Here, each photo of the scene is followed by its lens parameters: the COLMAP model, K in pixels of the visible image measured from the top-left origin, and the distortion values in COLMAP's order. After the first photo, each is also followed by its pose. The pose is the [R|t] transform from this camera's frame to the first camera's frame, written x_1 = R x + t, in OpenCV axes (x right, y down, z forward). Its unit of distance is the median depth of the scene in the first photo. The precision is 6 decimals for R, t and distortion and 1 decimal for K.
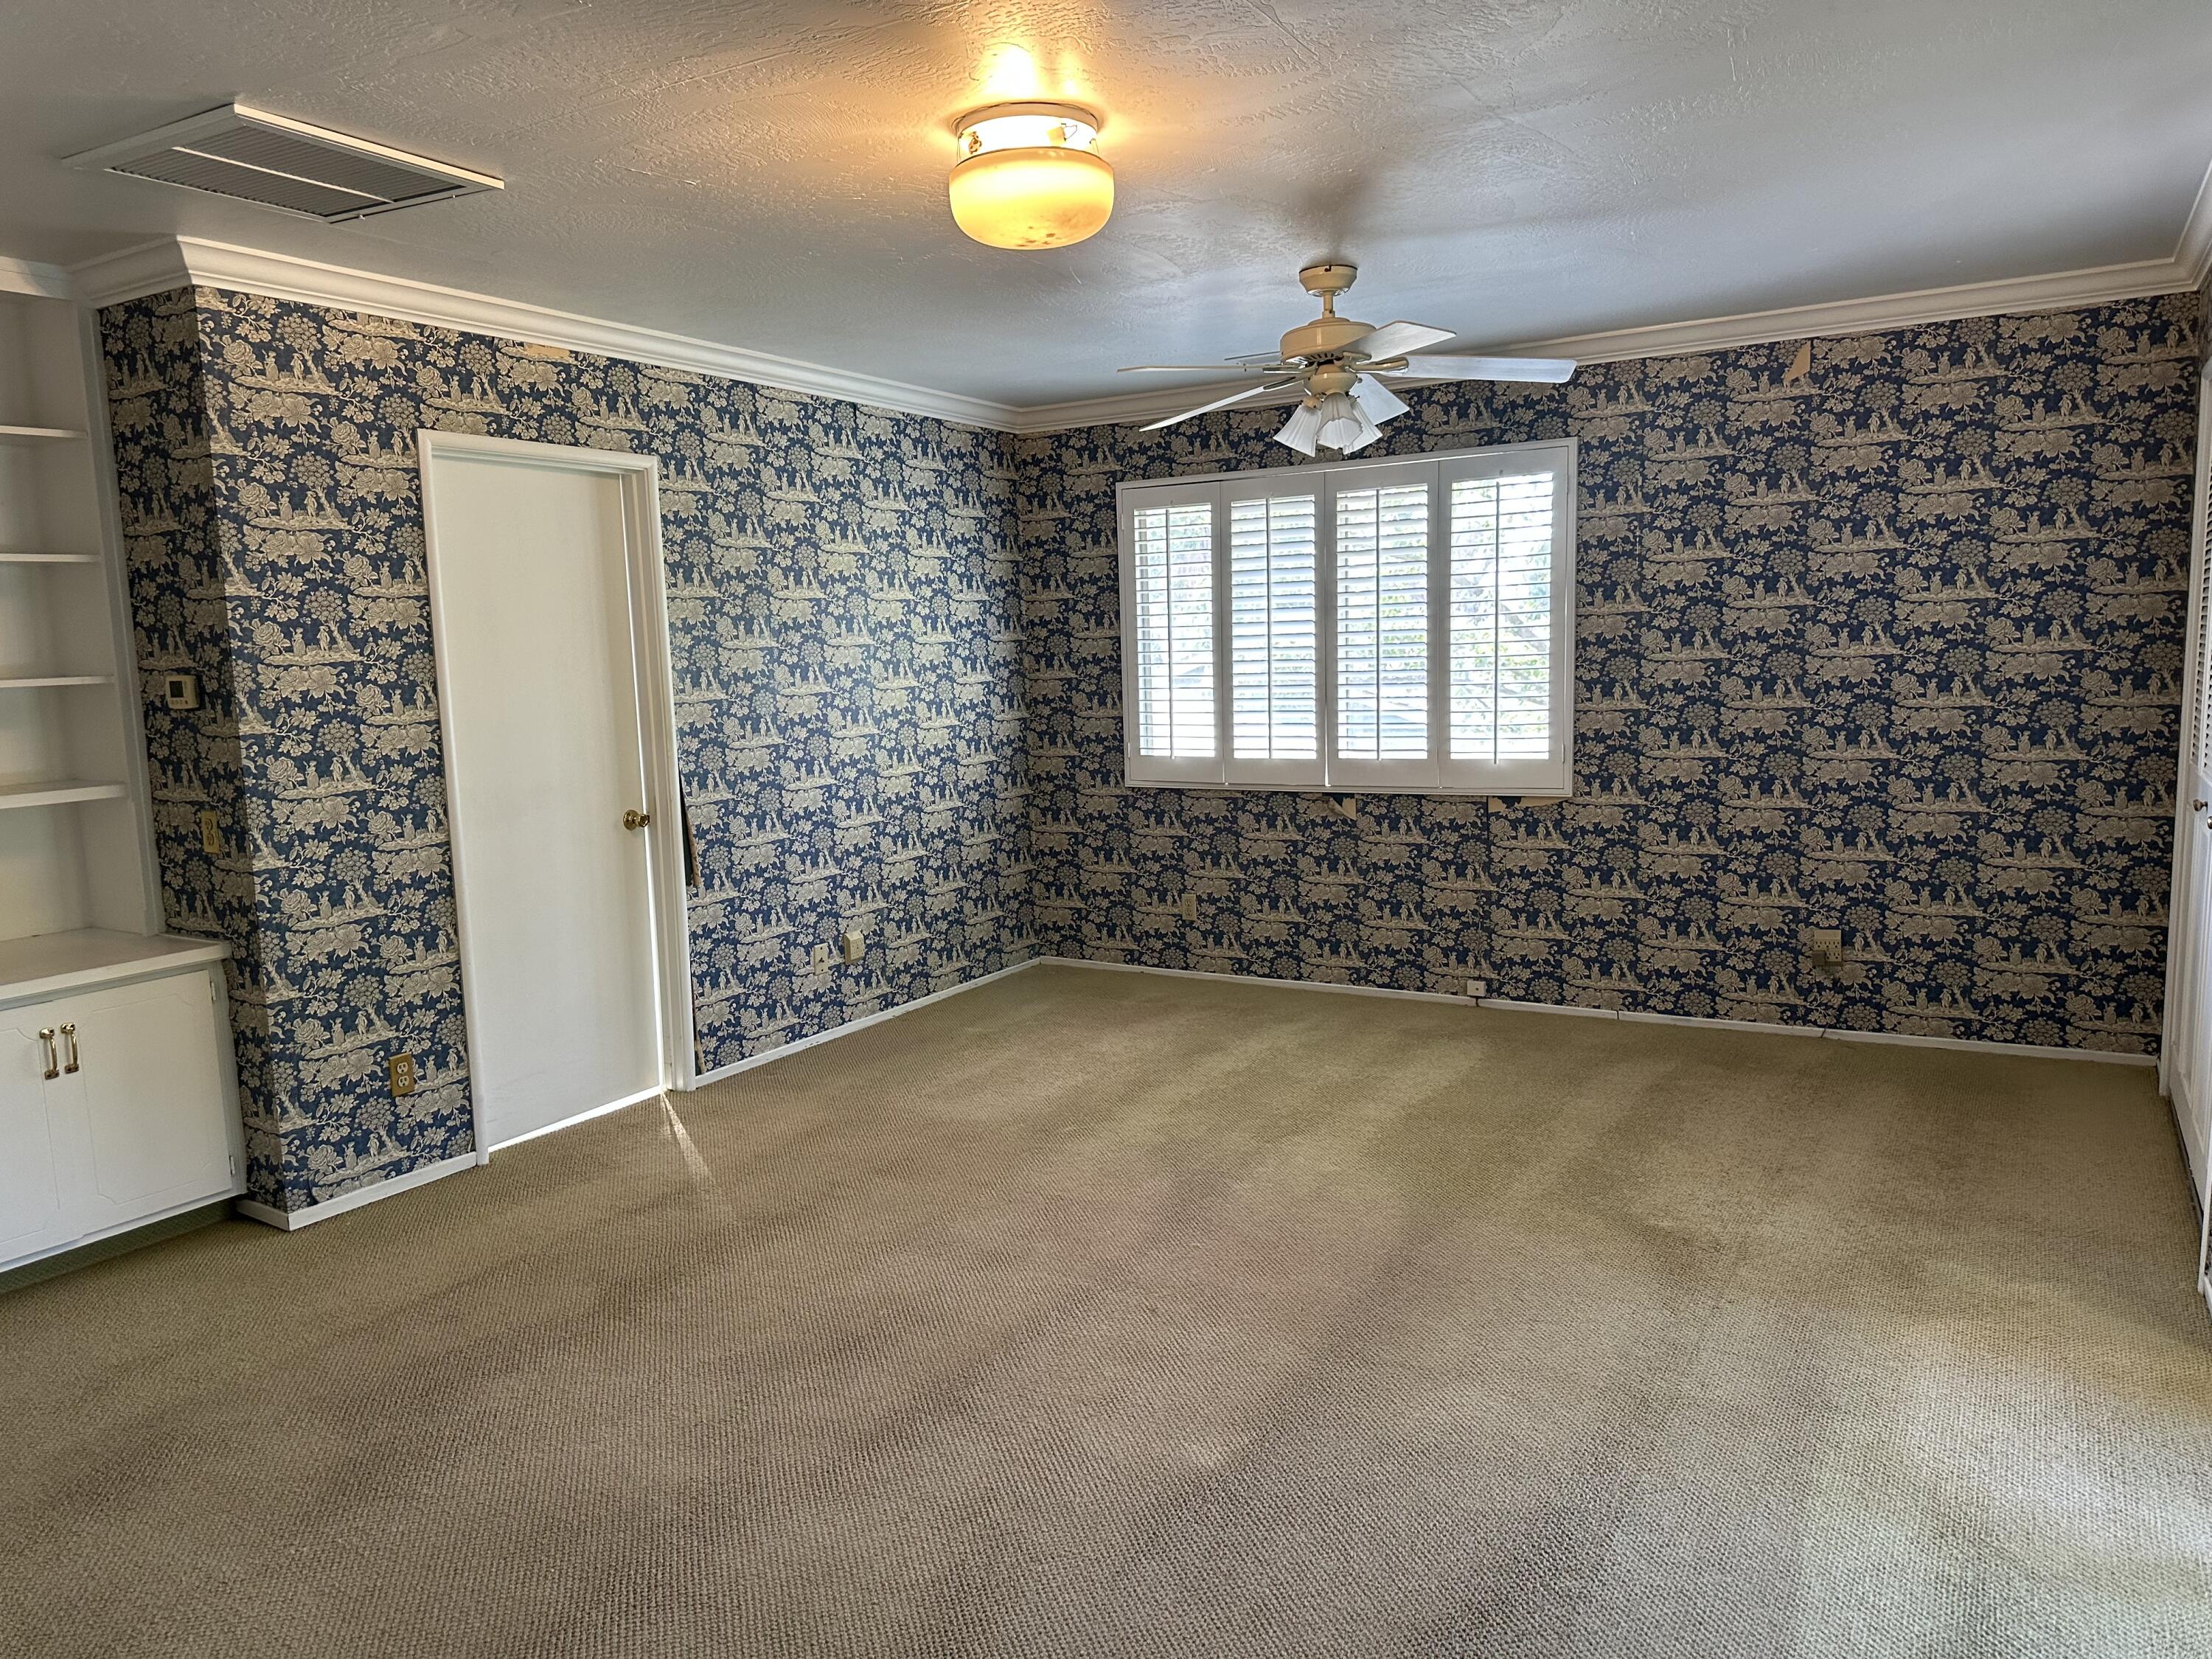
lens RADIAL K [[1557.6, 0, 1118.9], [0, 1557.6, 848.3], [0, 0, 1]] dist [0.031326, -0.046277]
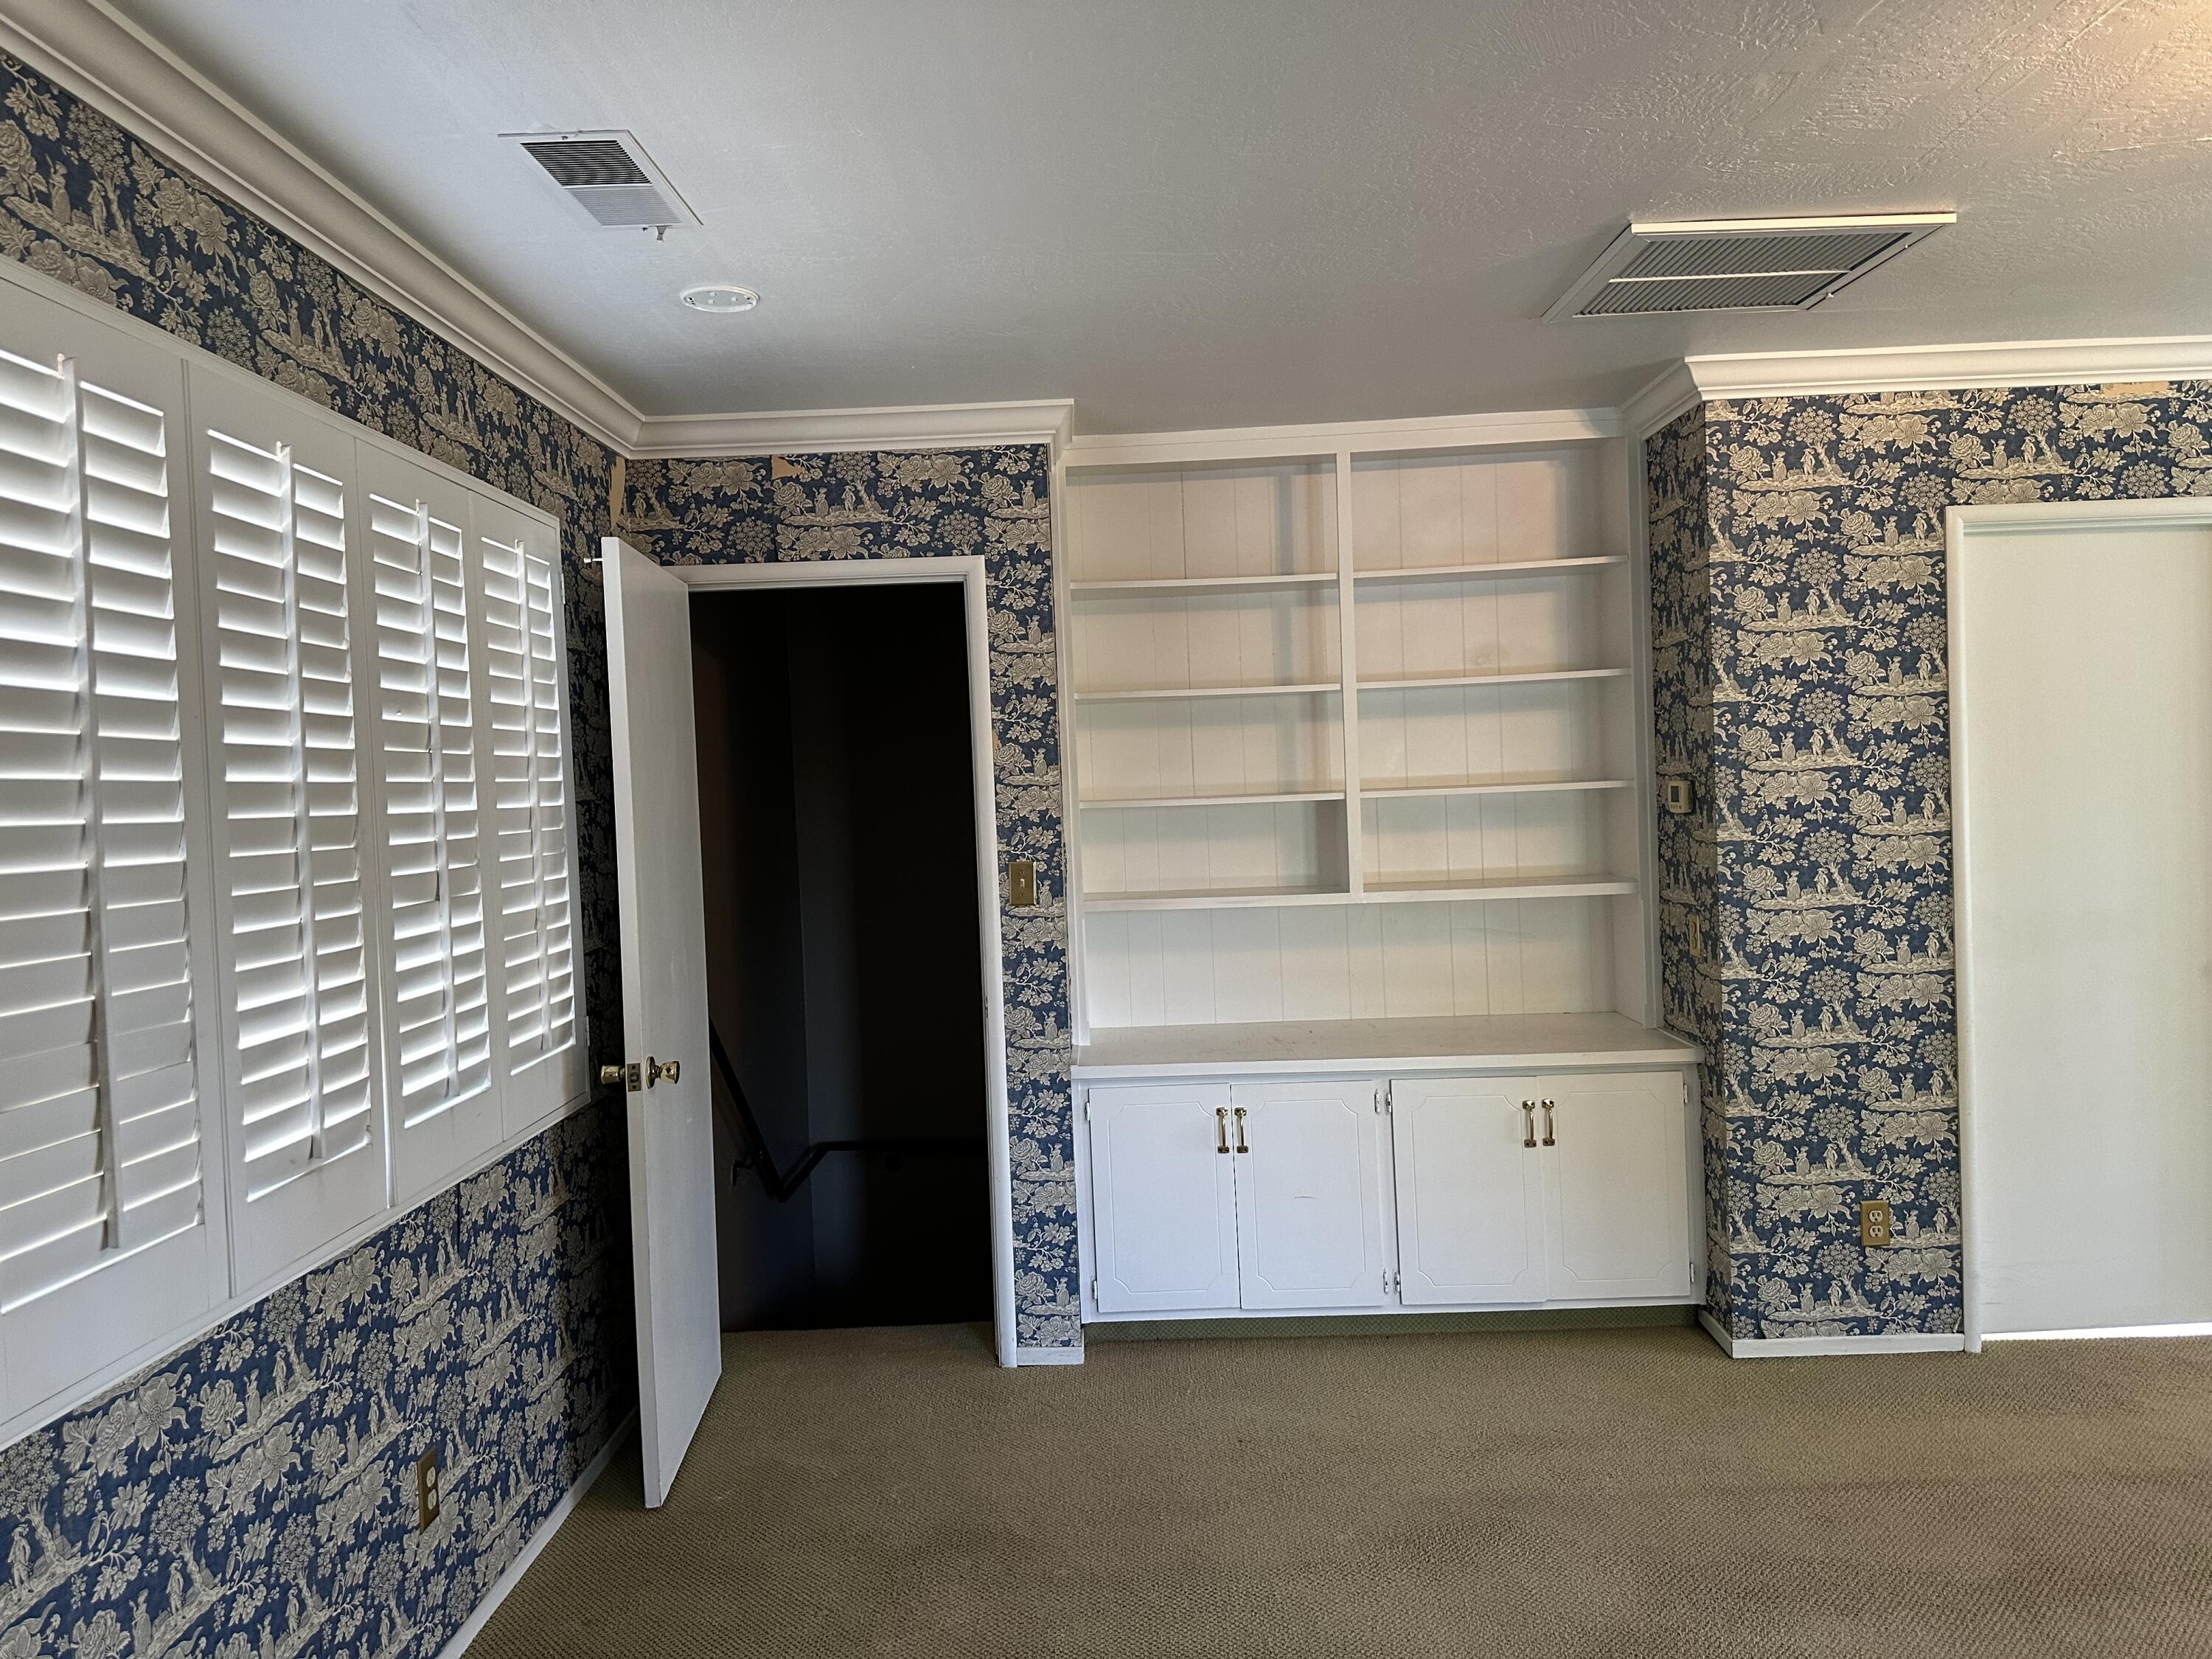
lens RADIAL K [[1557.6, 0, 1101.7], [0, 1557.6, 830.8], [0, 0, 1]] dist [0.031326, -0.046277]
pose [[0.495038, 0.033370, -0.868231, 0.098632], [-0.093442, 0.995511, -0.015016, -0.025760], [0.863832, 0.088562, 0.495934, 0.160258]]
